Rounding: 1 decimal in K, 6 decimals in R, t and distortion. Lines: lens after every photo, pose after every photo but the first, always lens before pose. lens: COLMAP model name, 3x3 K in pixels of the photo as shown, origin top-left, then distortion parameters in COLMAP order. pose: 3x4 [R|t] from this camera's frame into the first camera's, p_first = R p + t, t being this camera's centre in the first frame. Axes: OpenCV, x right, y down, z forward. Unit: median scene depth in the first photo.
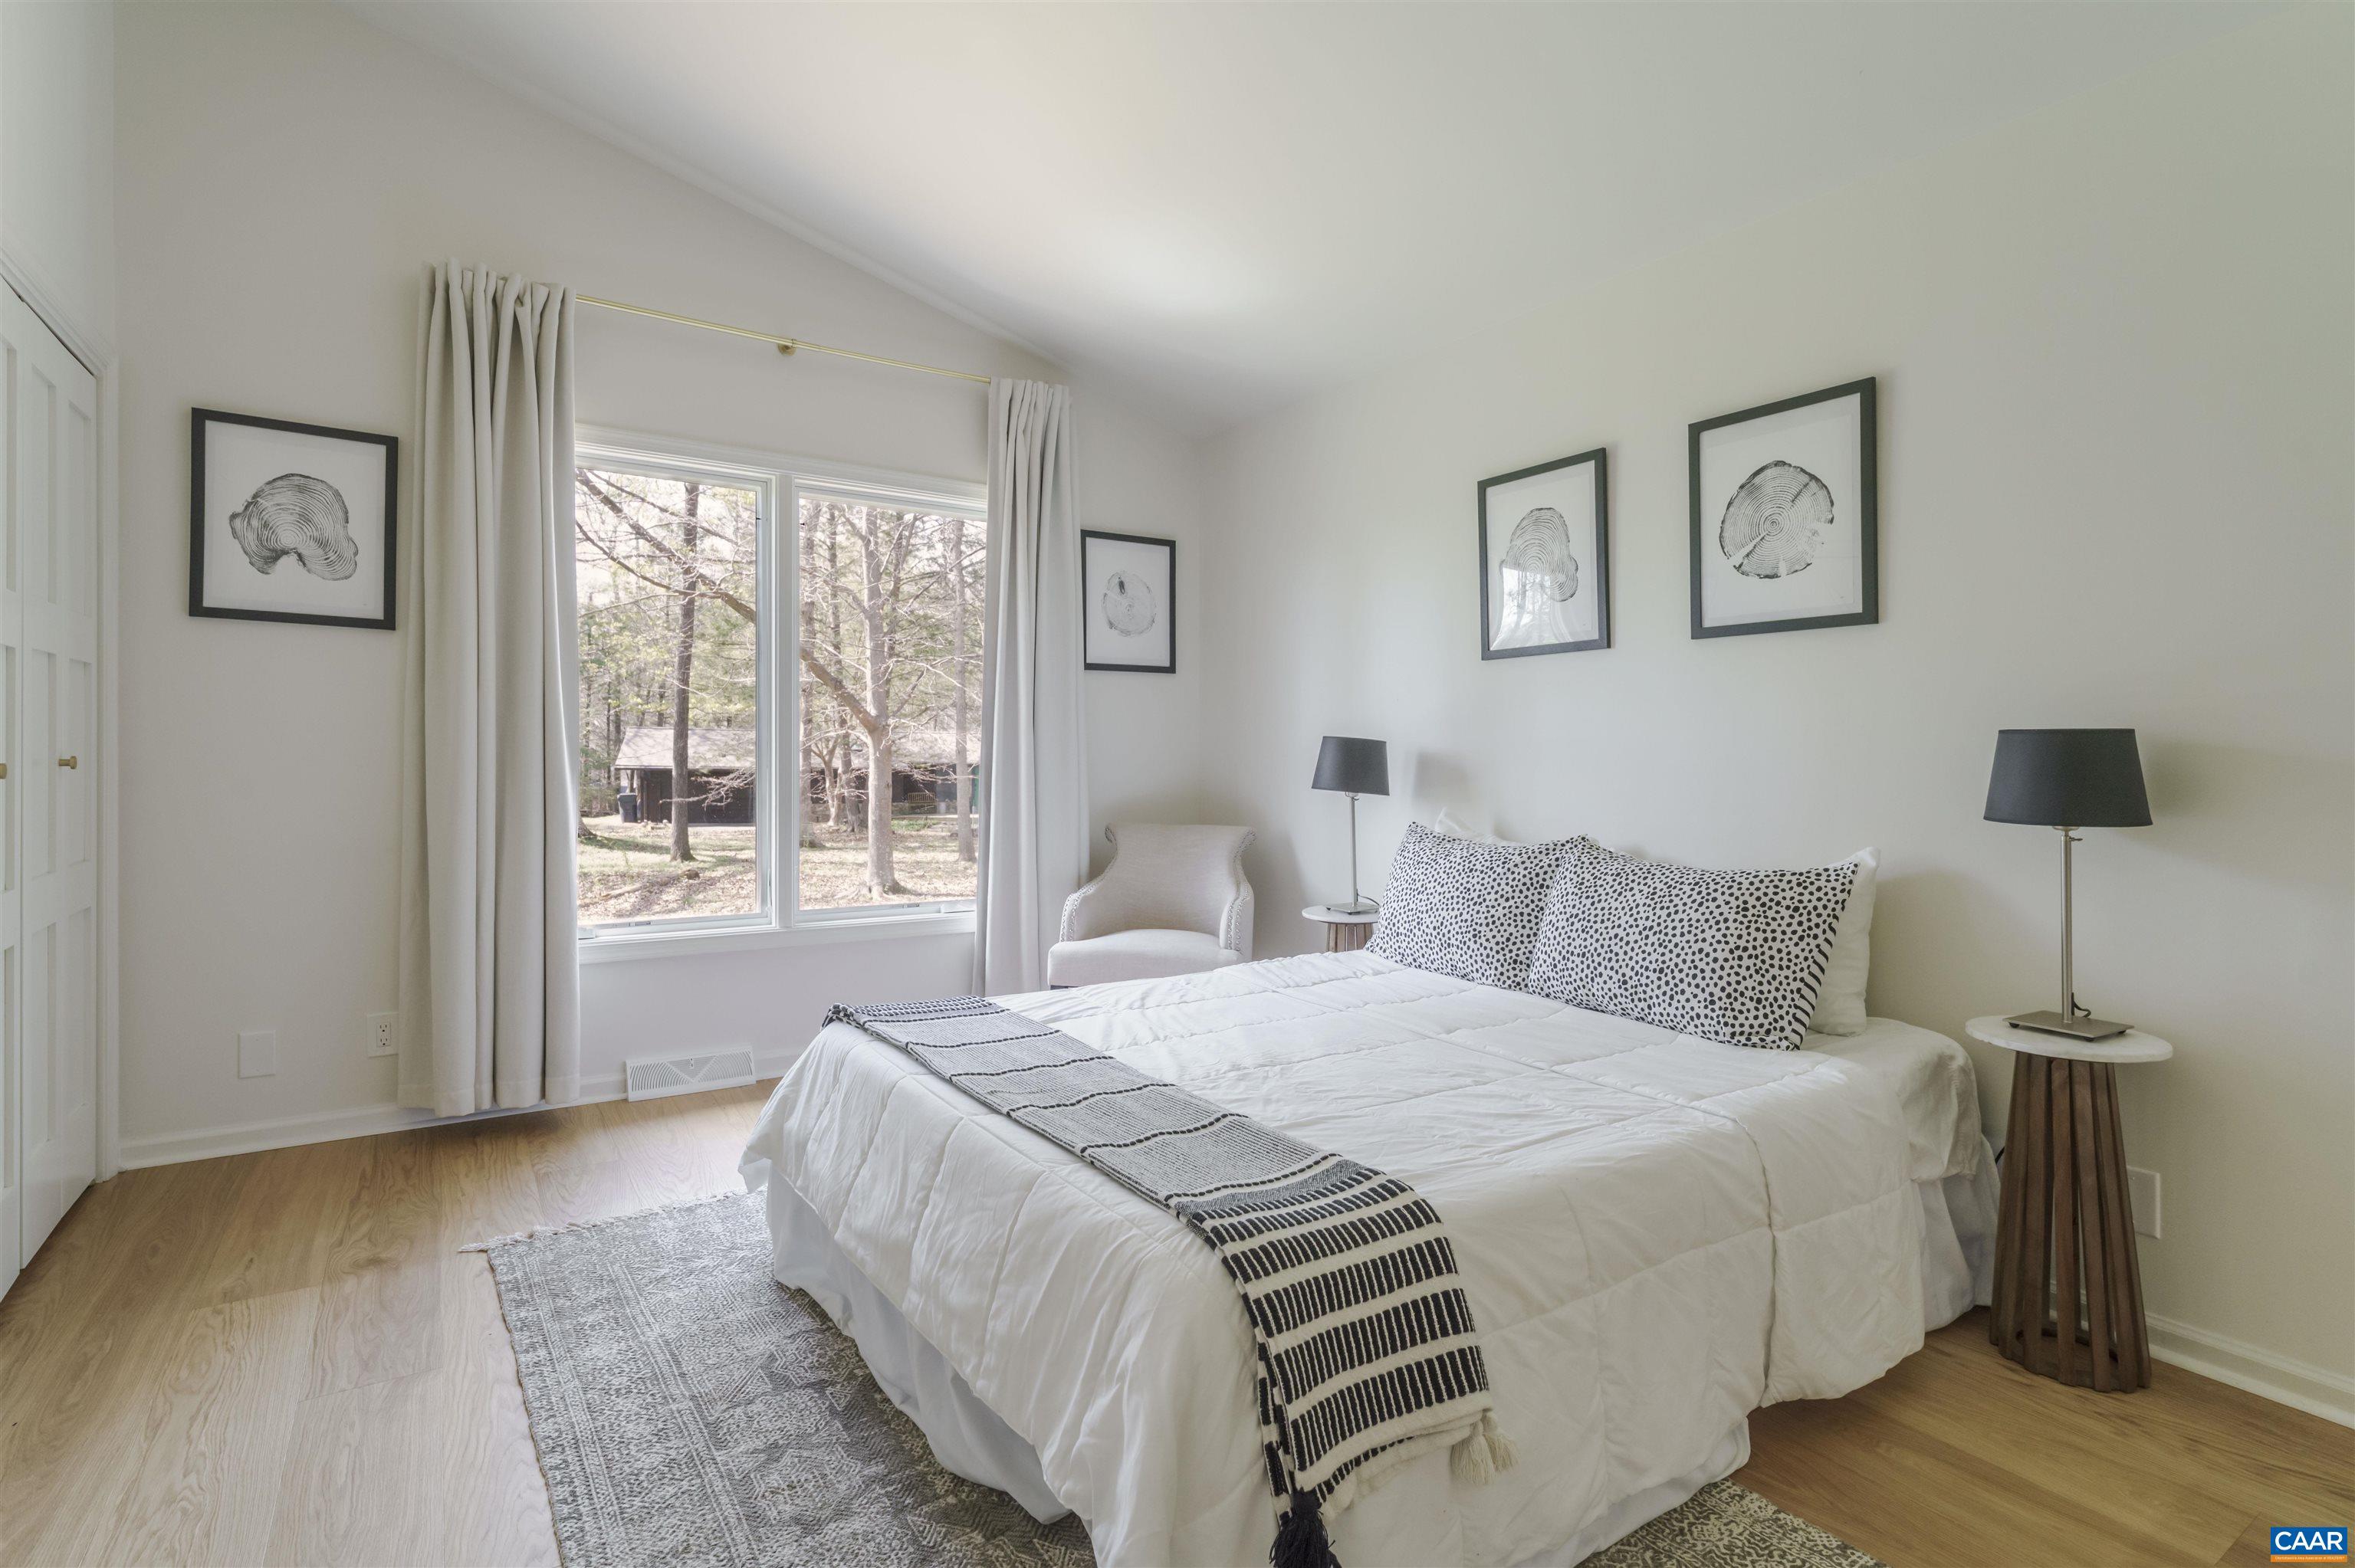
lens RADIAL K [[1147.4, 0, 1180.1], [0, 1147.4, 770.6], [0, 0, 1]] dist [-0.001128, 0.001361]
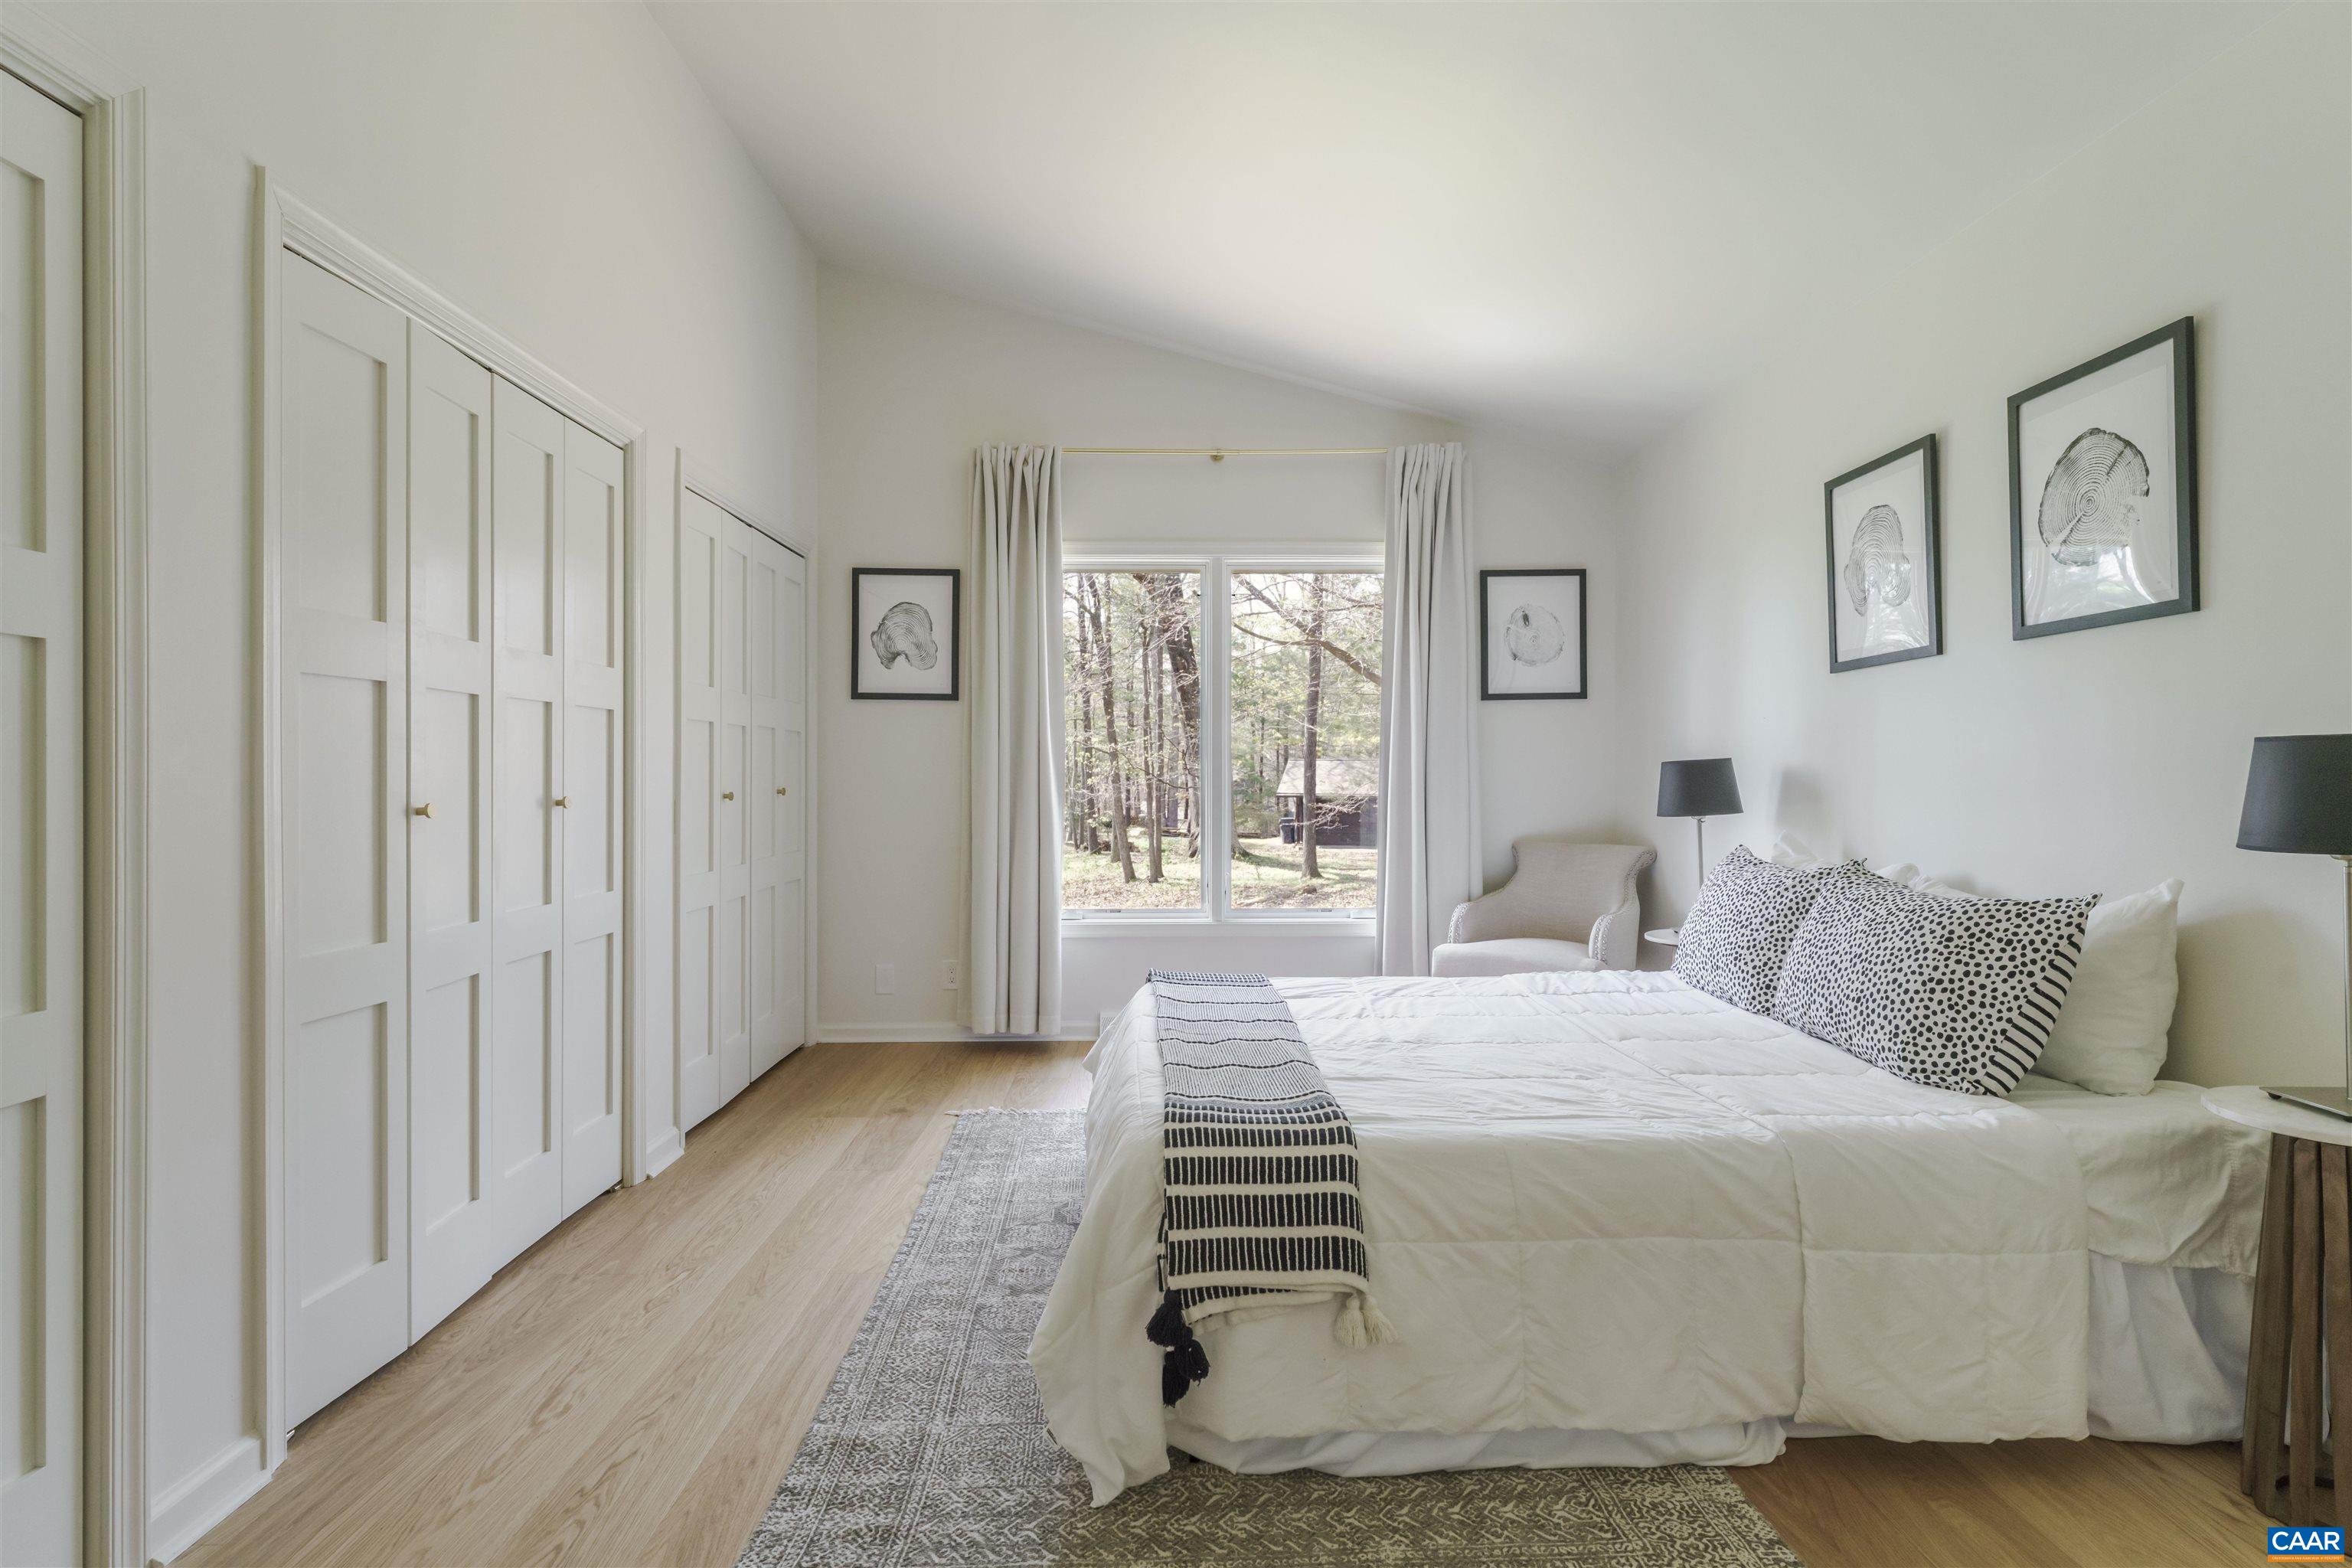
lens RADIAL K [[1146.1, 0, 1172.7], [0, 1146.1, 788.7], [0, 0, 1]] dist [-0.001128, 0.001361]
pose [[0.838441, -0.007634, -0.544939, 0.407291], [0.003601, 0.999958, -0.008469, 0.004714], [0.544980, 0.005138, 0.838433, -0.095228]]
